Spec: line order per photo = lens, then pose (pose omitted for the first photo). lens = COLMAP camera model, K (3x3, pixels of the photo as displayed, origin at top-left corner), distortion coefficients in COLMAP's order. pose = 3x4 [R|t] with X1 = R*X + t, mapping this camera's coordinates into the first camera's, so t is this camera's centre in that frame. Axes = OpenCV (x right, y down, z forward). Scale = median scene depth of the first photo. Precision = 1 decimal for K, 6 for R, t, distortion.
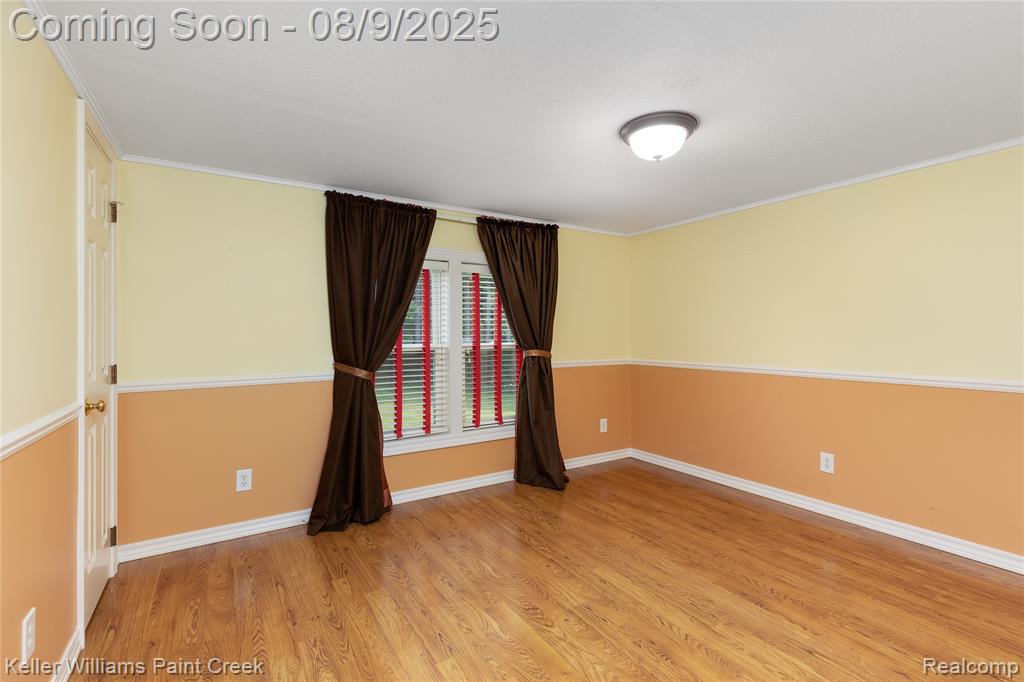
lens RADIAL K [[466.4, 0, 512.6], [0, 466.4, 335.9], [0, 0, 1]] dist [-0.001692, 0.000191]
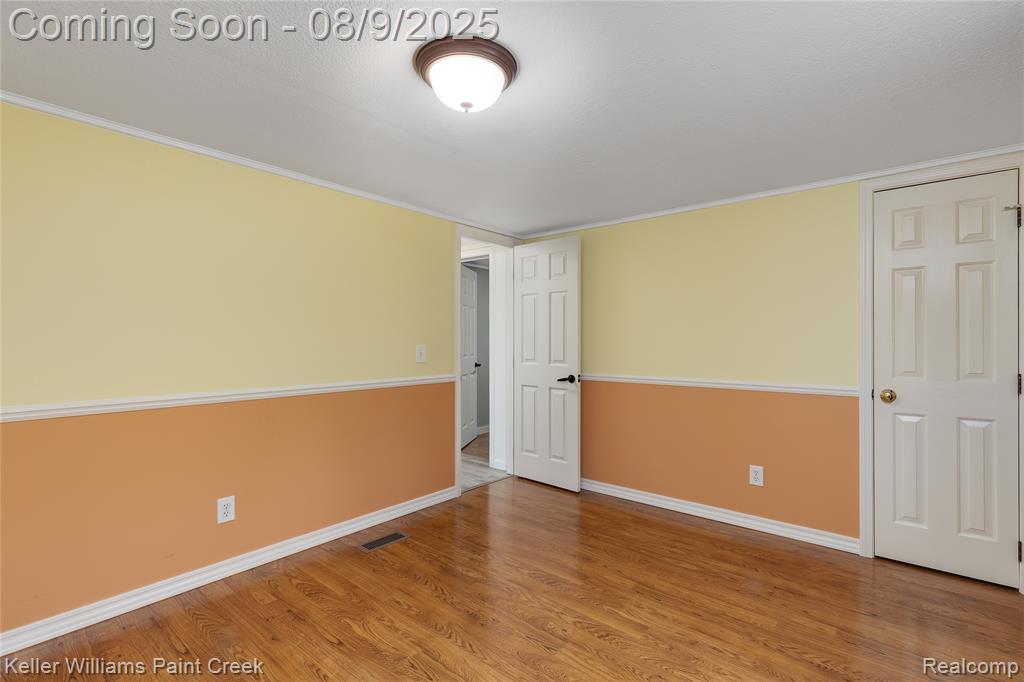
lens RADIAL K [[466.4, 0, 509.5], [0, 466.4, 336.1], [0, 0, 1]] dist [-0.001692, 0.000191]
pose [[-0.956011, 0.003007, -0.293314, 0.524841], [0.001812, 0.999989, 0.004348, -0.026031], [0.293324, 0.003625, -0.956006, 1.938850]]
